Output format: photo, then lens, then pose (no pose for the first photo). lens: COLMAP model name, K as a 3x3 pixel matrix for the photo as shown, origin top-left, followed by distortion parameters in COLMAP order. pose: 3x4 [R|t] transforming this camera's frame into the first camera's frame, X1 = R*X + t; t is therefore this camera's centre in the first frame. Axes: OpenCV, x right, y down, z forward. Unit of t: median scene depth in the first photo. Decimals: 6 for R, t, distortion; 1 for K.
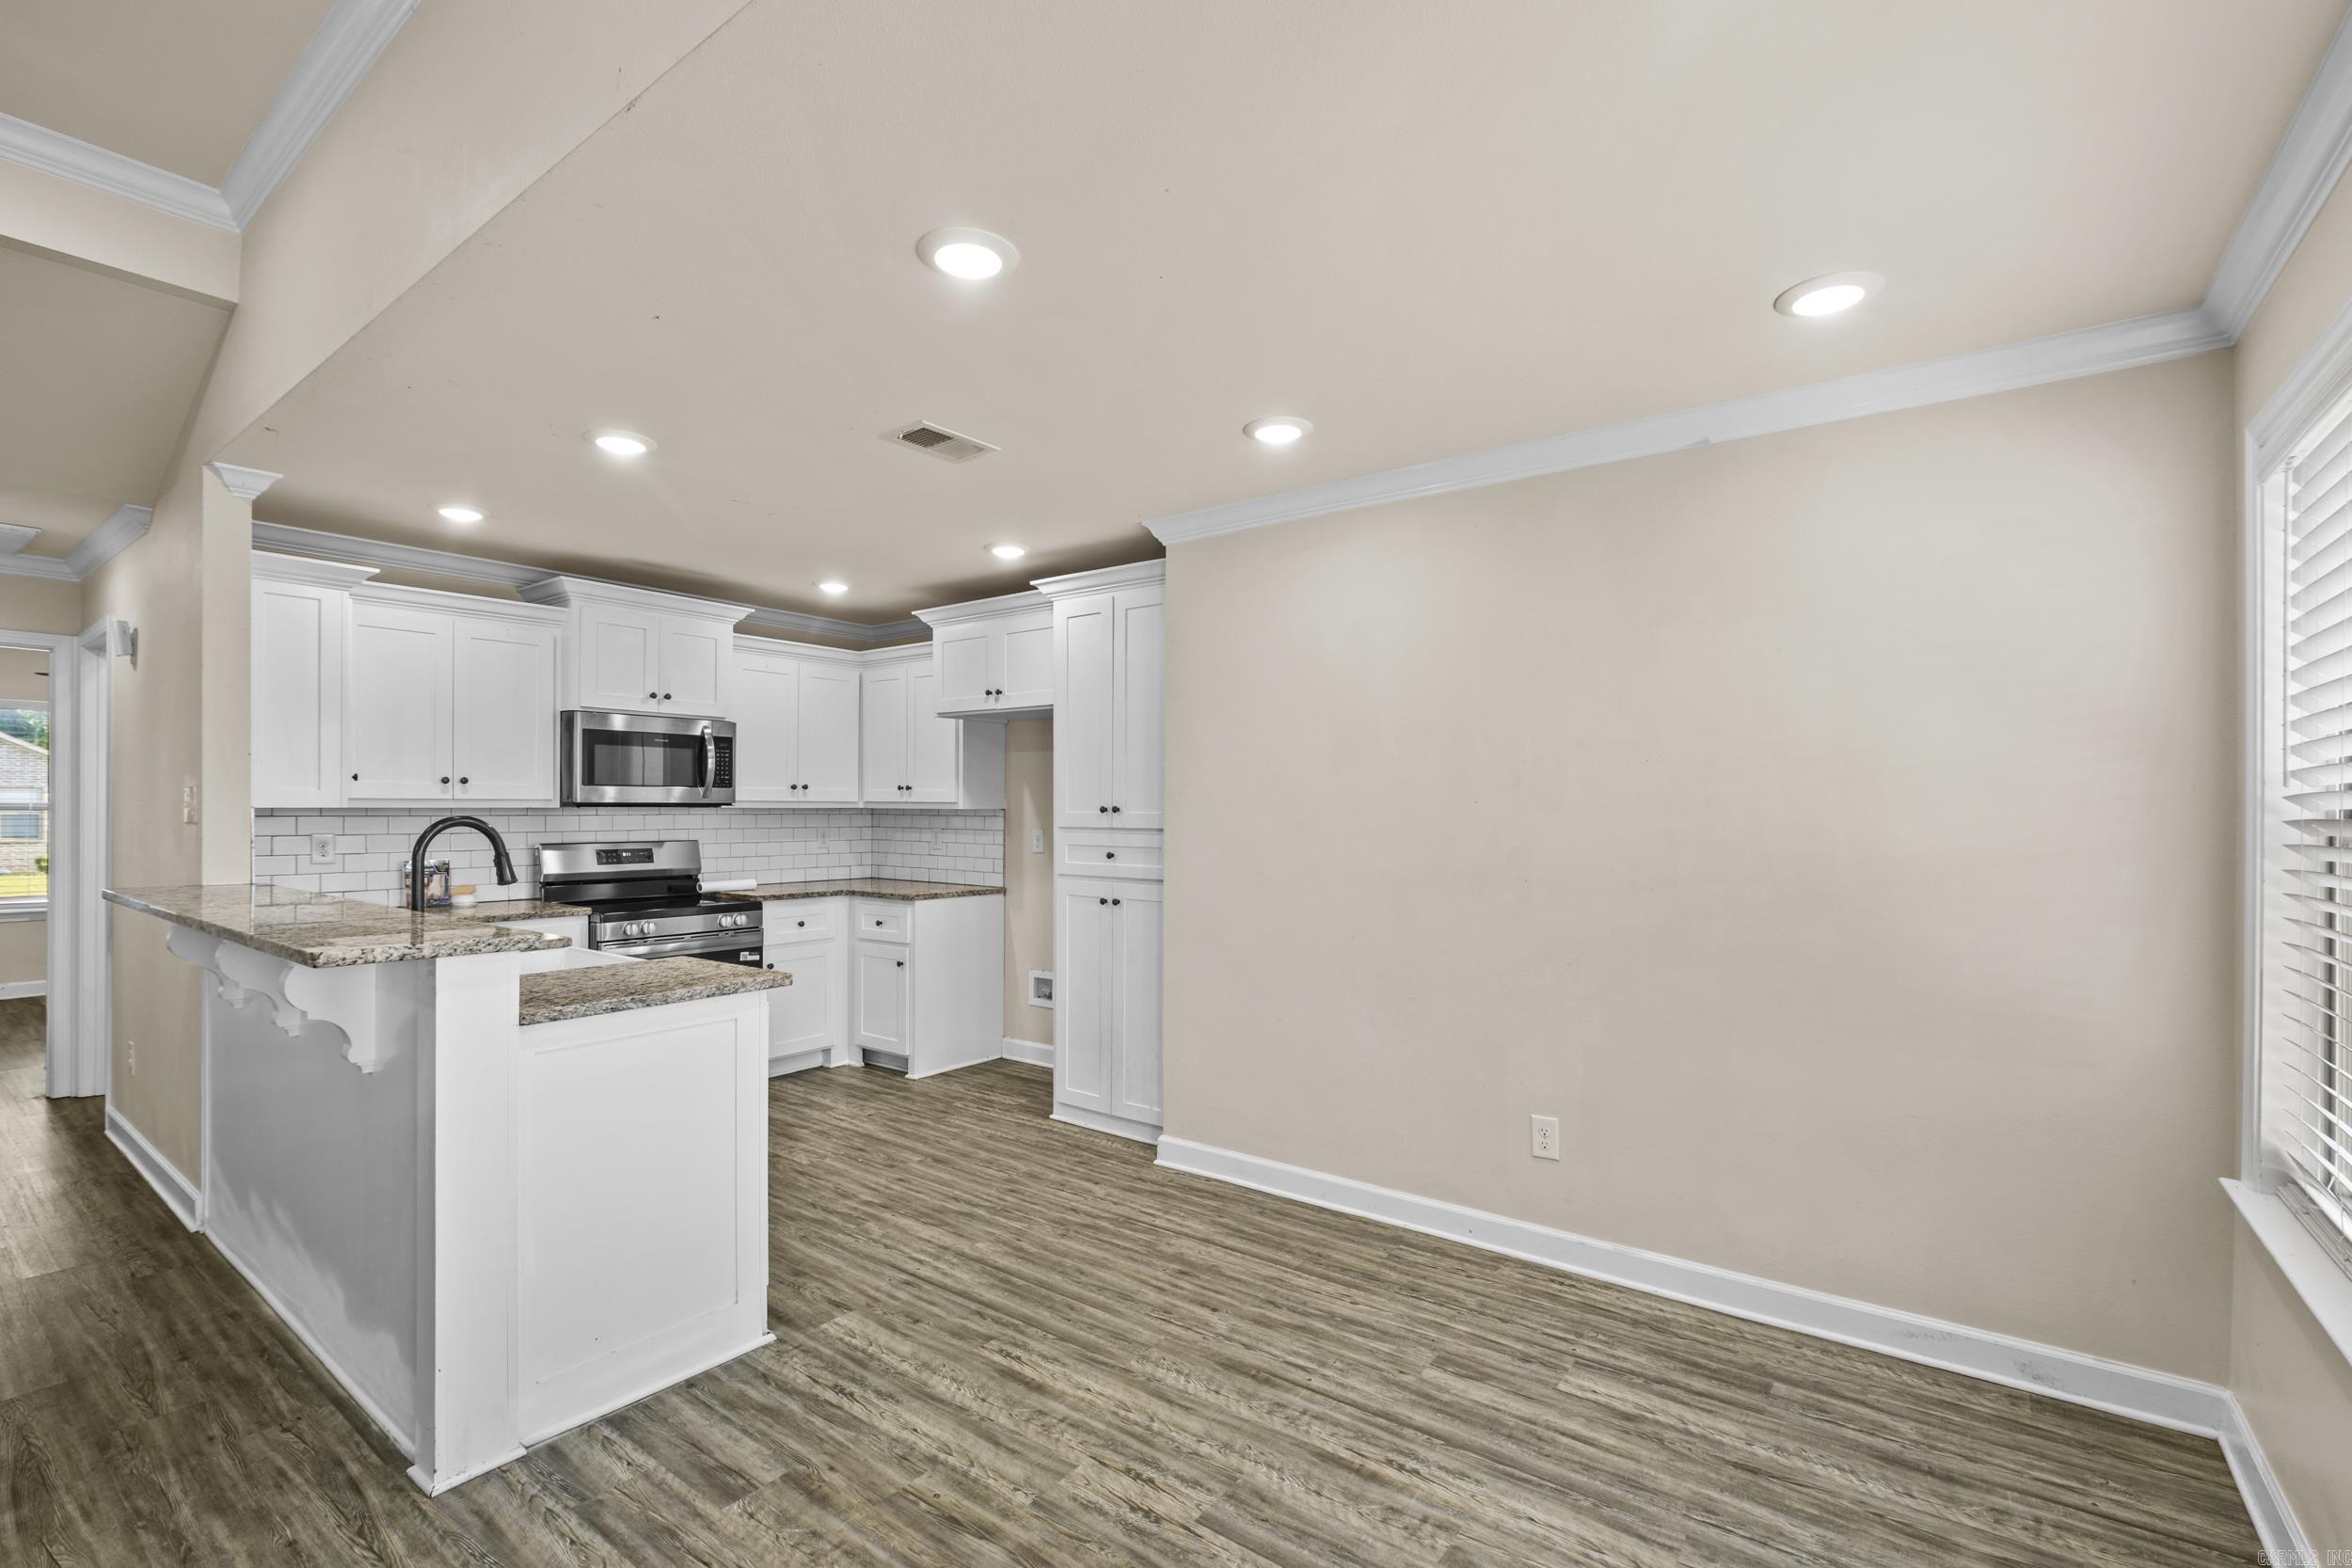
lens RADIAL K [[1040.2, 0, 1155.6], [0, 1040.2, 810.9], [0, 0, 1]] dist [0.000109, -0.000013]
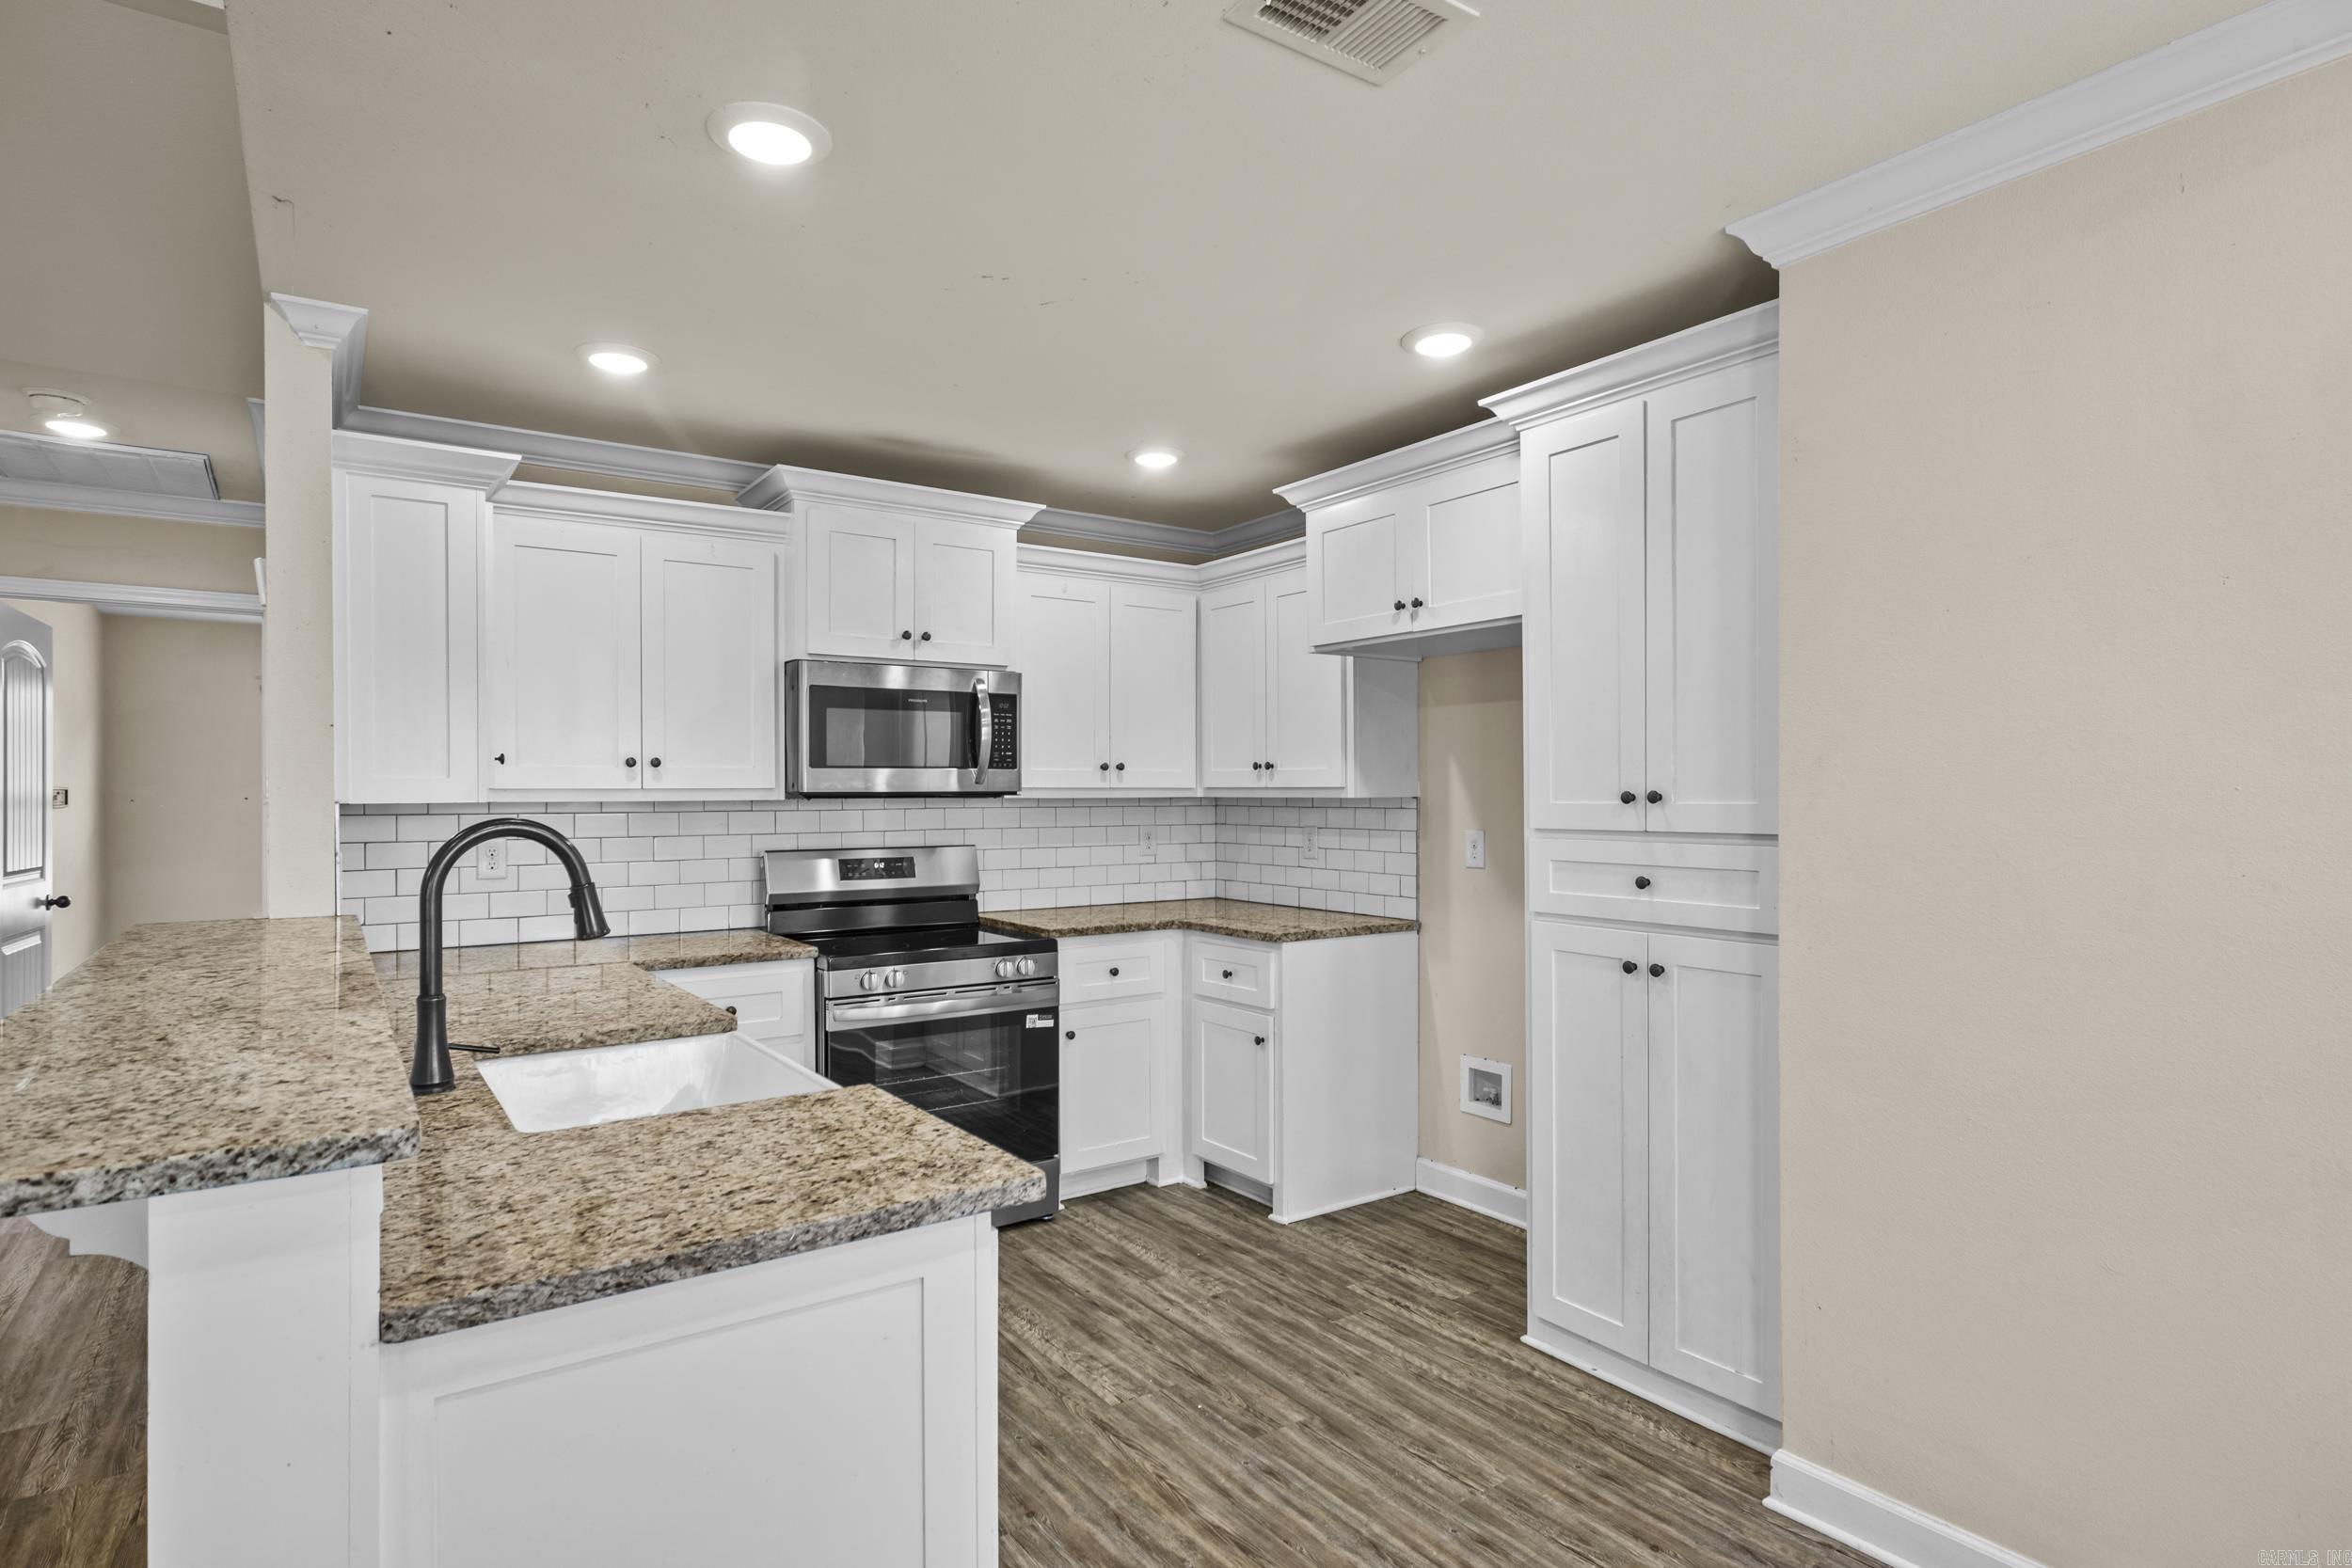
lens RADIAL K [[1202.3, 0, 1176.0], [0, 1202.3, 784.0], [0, 0, 1]] dist [-0.000028, -0.000005]
pose [[0.955500, -0.010134, -0.294816, -0.077992], [0.006728, 0.999898, -0.012565, -0.001804], [0.294913, 0.010022, 0.955472, 0.287251]]
